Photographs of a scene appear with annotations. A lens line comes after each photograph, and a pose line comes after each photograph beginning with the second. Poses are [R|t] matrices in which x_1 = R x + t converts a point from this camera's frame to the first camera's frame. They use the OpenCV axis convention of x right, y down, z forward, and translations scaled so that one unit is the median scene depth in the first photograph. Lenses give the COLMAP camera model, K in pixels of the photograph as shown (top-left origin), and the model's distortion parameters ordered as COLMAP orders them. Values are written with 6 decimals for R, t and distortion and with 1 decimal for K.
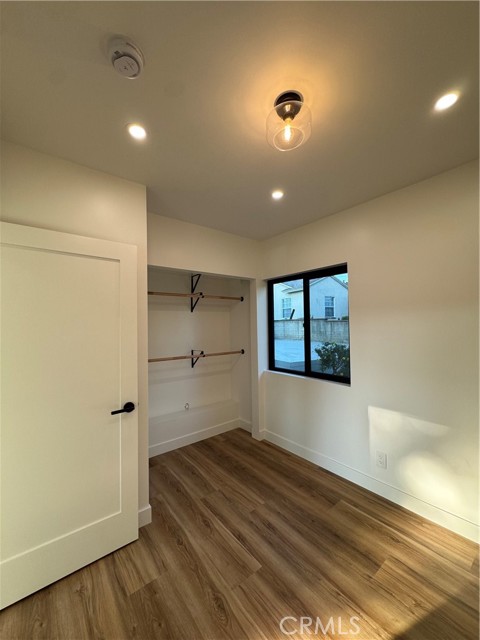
lens RADIAL K [[254.2, 0, 239.1], [0, 254.2, 320.7], [0, 0, 1]] dist [0.000516, 0.000477]
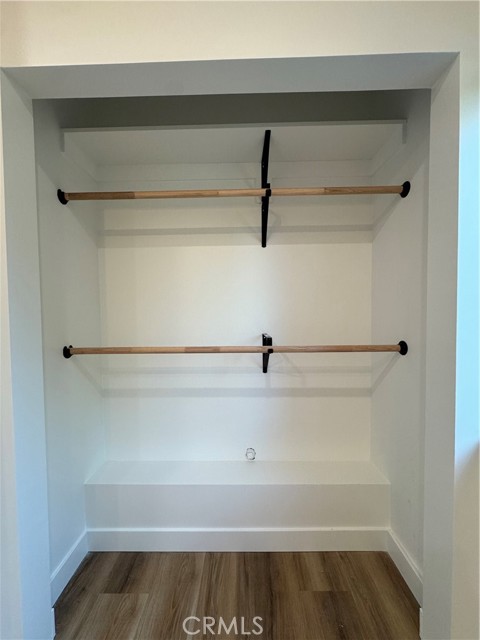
lens RADIAL K [[254.2, 0, 239.1], [0, 254.2, 320.7], [0, 0, 1]] dist [0.000516, 0.000477]
pose [[0.774295, 0.028866, -0.632166, 0.080527], [0.011260, 0.998173, 0.059369, 0.086658], [0.632725, -0.053087, 0.772555, 0.826809]]
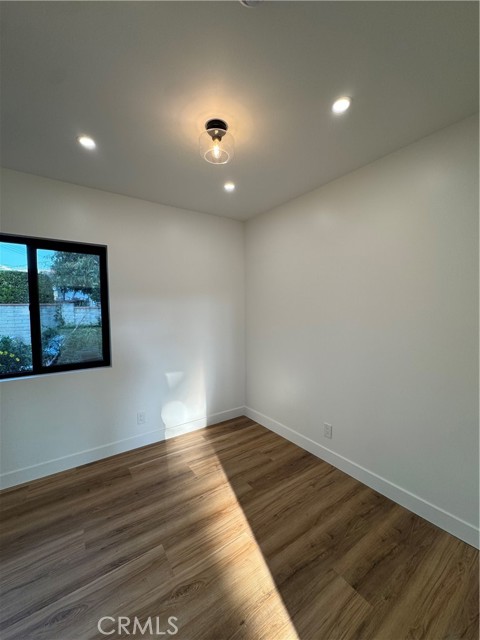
lens RADIAL K [[254.2, 0, 239.1], [0, 254.2, 320.7], [0, 0, 1]] dist [0.000516, 0.000477]
pose [[0.060498, -0.036494, 0.997501, -0.510444], [-0.011209, 0.999244, 0.037238, 0.022283], [-0.998105, -0.013434, 0.060043, 0.380053]]
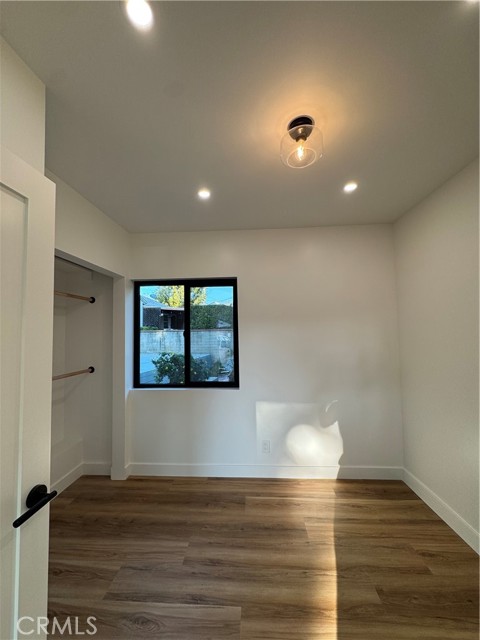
lens RADIAL K [[254.2, 0, 239.1], [0, 254.2, 320.7], [0, 0, 1]] dist [0.000516, 0.000477]
pose [[0.665483, 0.042476, 0.745203, -0.359326], [-0.008979, 0.998763, -0.048911, 0.014005], [-0.746359, 0.025859, 0.665041, 0.234524]]
